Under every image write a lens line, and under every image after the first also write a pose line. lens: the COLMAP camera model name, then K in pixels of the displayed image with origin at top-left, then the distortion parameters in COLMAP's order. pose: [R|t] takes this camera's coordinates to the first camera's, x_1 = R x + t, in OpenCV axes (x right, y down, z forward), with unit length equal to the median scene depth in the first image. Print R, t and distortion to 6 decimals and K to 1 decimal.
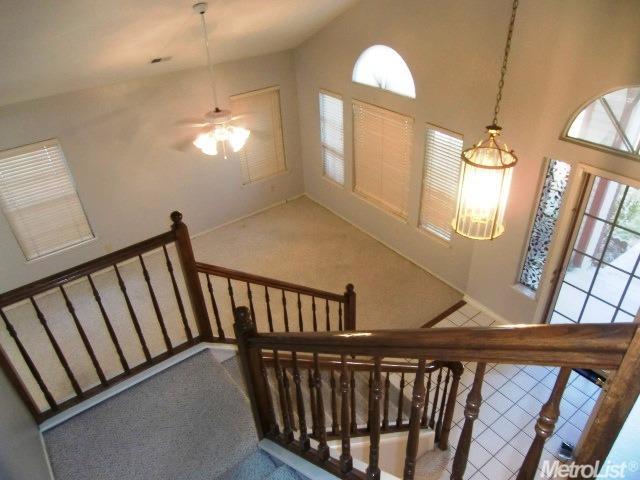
lens RADIAL K [[466.2, 0, 322.9], [0, 466.2, 249.9], [0, 0, 1]] dist [-0.058509, 0.002276]
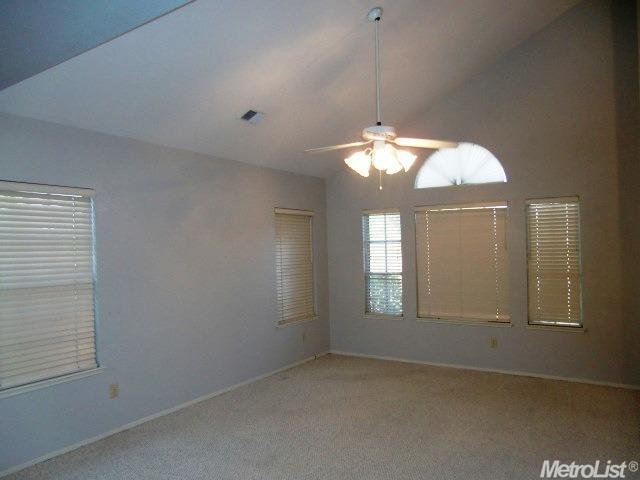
lens RADIAL K [[466.2, 0, 322.9], [0, 466.2, 249.9], [0, 0, 1]] dist [-0.058509, 0.002276]
pose [[0.944880, 0.019031, 0.326863, -0.398060], [0.169370, 0.825950, -0.537699, 0.205583], [-0.280205, 0.563422, 0.777201, 0.356031]]
